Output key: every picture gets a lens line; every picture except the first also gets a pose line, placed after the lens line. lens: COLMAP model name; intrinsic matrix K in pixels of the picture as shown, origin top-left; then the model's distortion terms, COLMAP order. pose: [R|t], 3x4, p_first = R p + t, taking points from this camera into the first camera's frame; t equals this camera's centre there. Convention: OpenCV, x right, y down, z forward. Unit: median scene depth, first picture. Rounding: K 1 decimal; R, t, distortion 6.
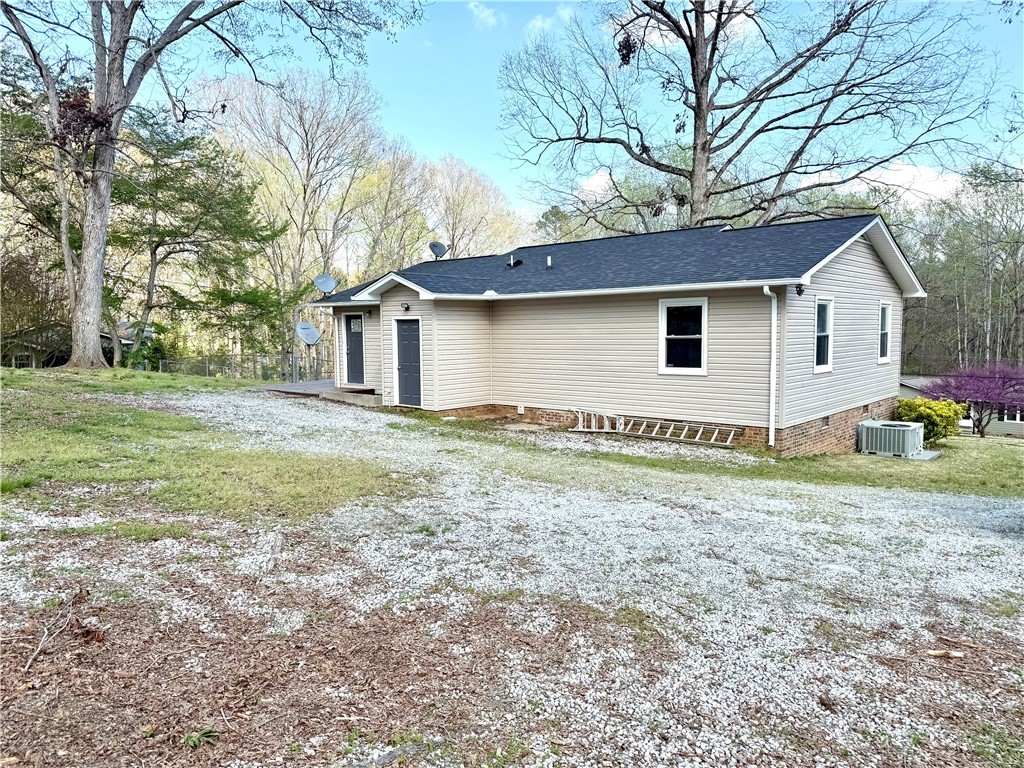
lens RADIAL K [[725.4, 0, 512.0], [0, 725.4, 384.0], [0, 0, 1]] dist [0.027476, -0.027799]
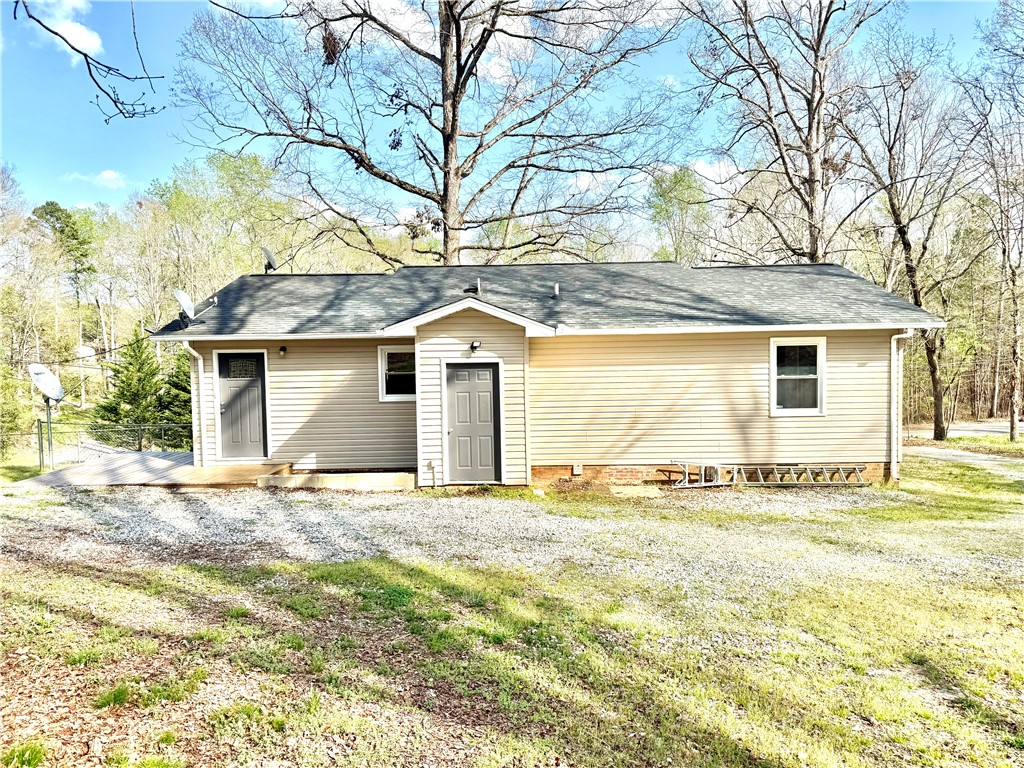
lens RADIAL K [[725.4, 0, 512.0], [0, 725.4, 384.0], [0, 0, 1]] dist [0.027476, -0.027799]
pose [[0.756992, -0.039325, 0.652240, -0.675465], [0.060006, 0.998153, -0.009461, -0.068289], [-0.650663, 0.046300, 0.757953, 0.499969]]
